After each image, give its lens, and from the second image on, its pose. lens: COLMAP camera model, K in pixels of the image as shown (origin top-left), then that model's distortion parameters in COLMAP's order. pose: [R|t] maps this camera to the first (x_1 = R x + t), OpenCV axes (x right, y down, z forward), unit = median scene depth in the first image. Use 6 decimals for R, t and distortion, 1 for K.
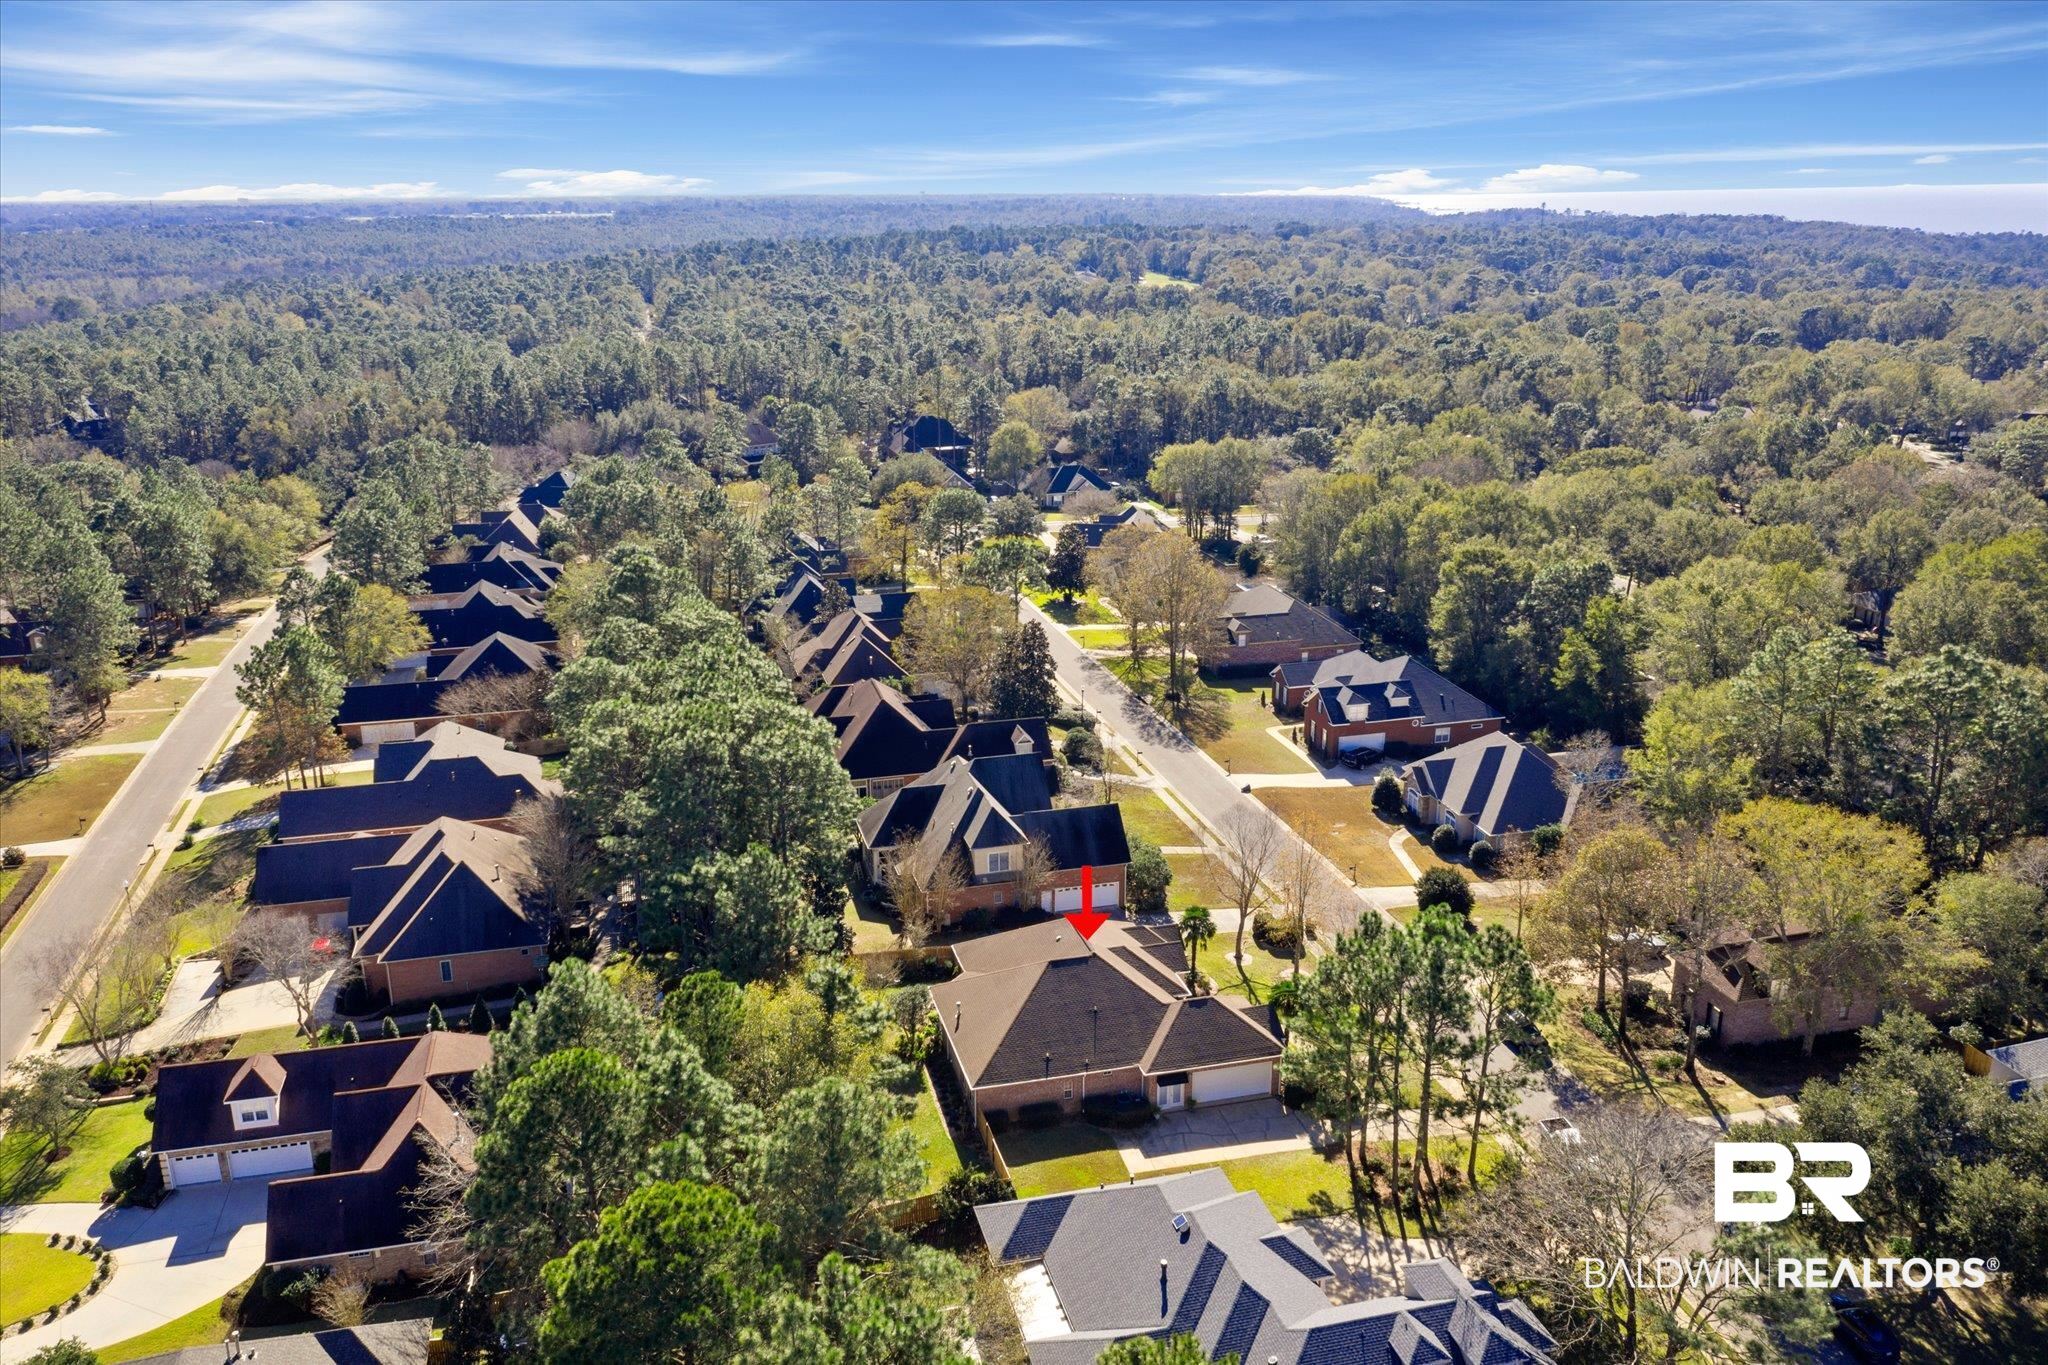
lens RADIAL K [[1611.6, 0, 1024.0], [0, 1611.6, 682.5], [0, 0, 1]] dist [0.009195, -0.090550]
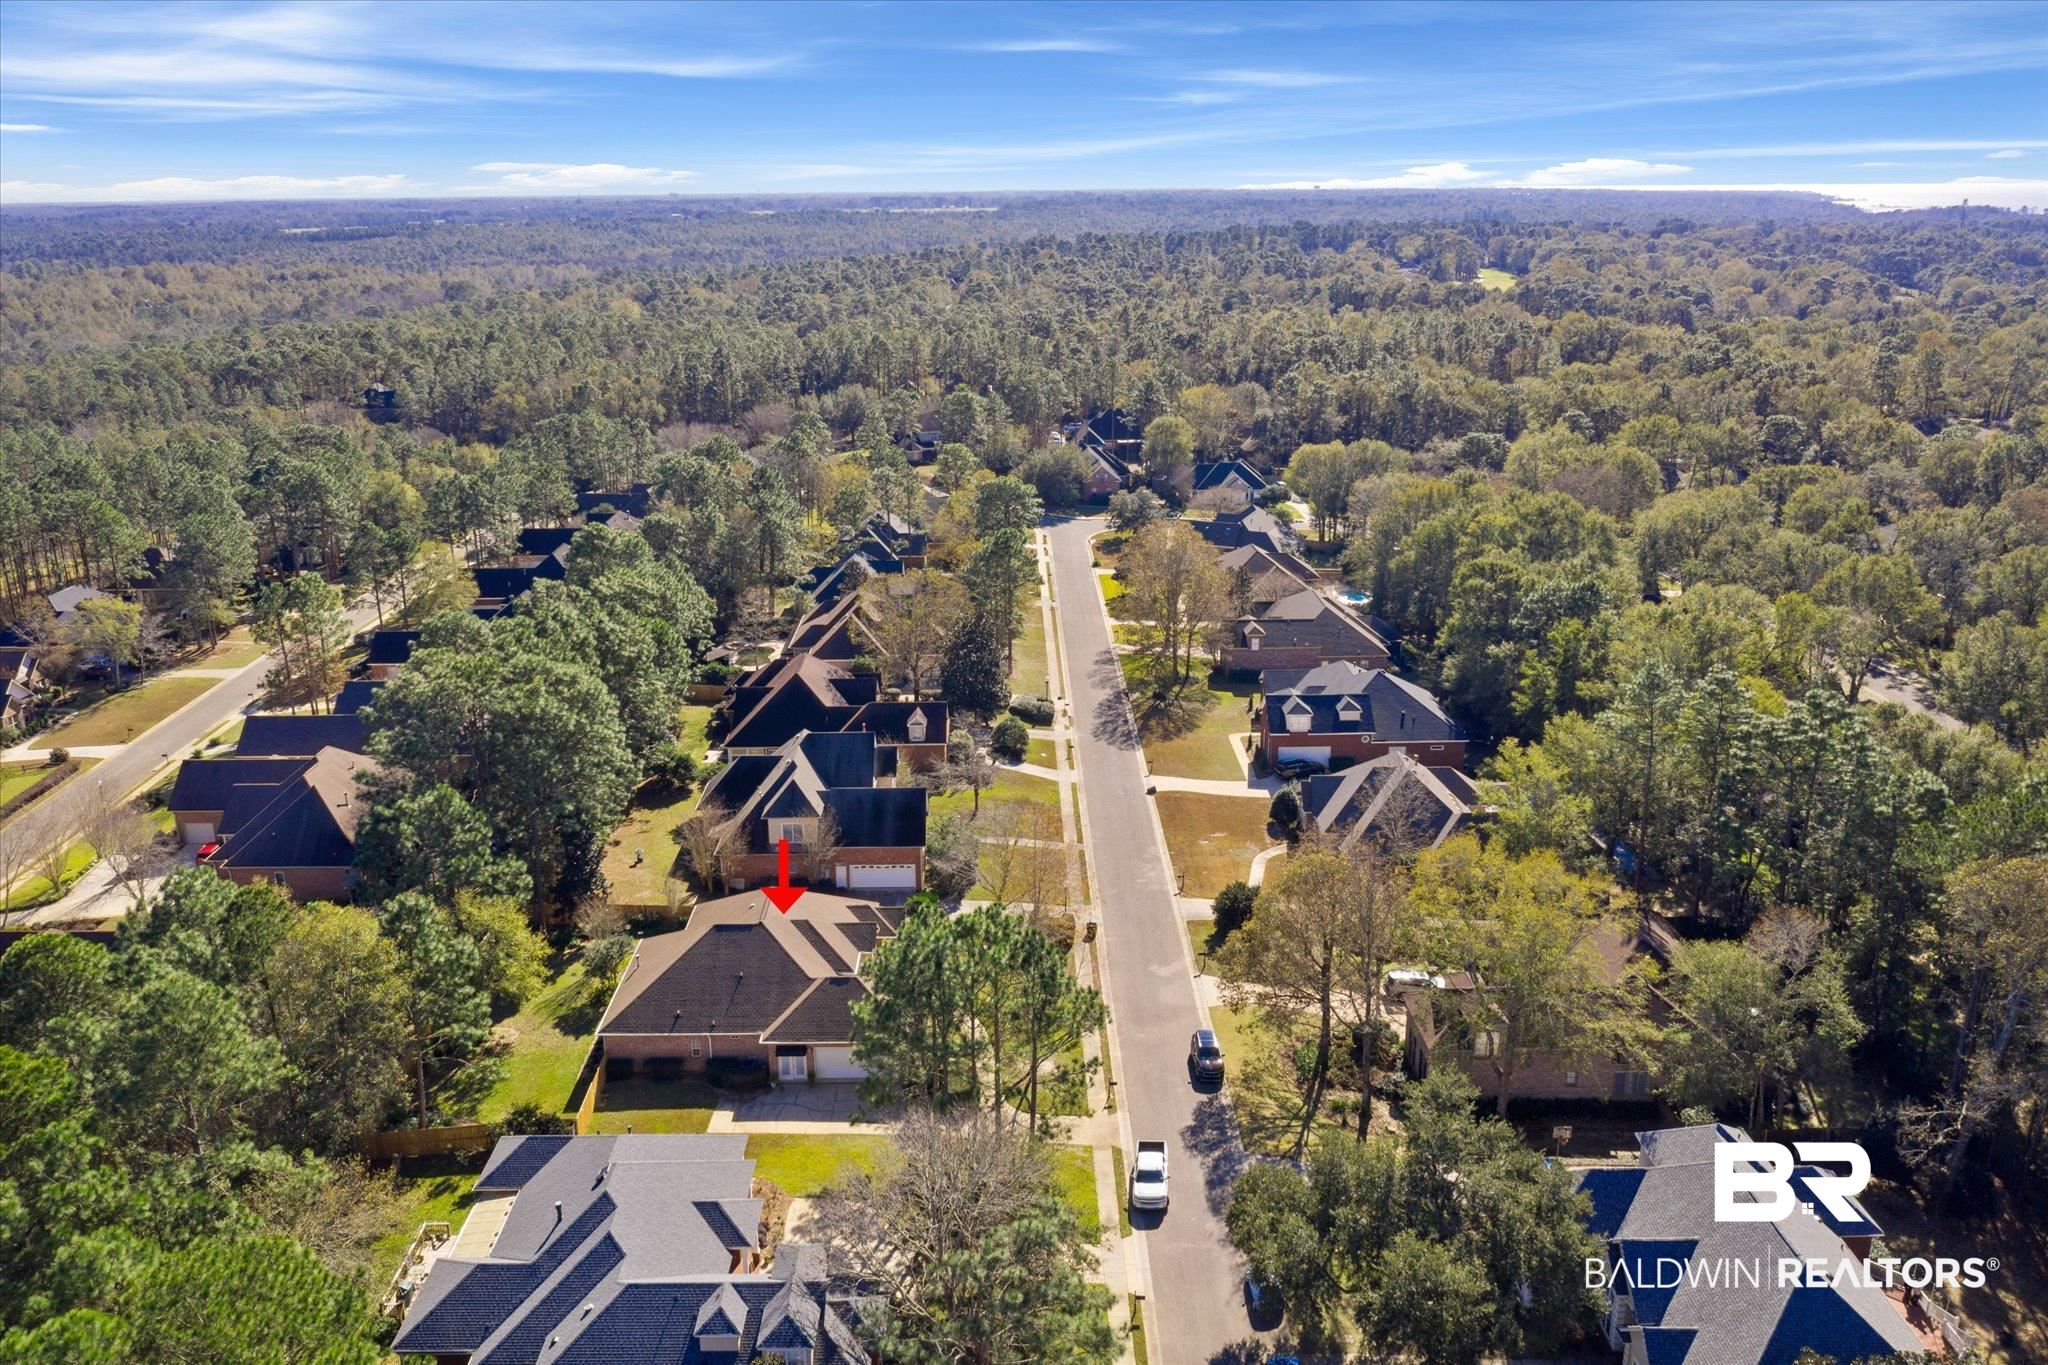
lens RADIAL K [[1611.8, 0, 1024.0], [0, 1611.8, 682.5], [0, 0, 1]] dist [-0.009375, 0.001765]
pose [[0.969376, 0.070054, -0.235379, 0.273448], [-0.069442, 0.997526, 0.010898, -0.004723], [0.235561, 0.005781, 0.971842, 0.024783]]
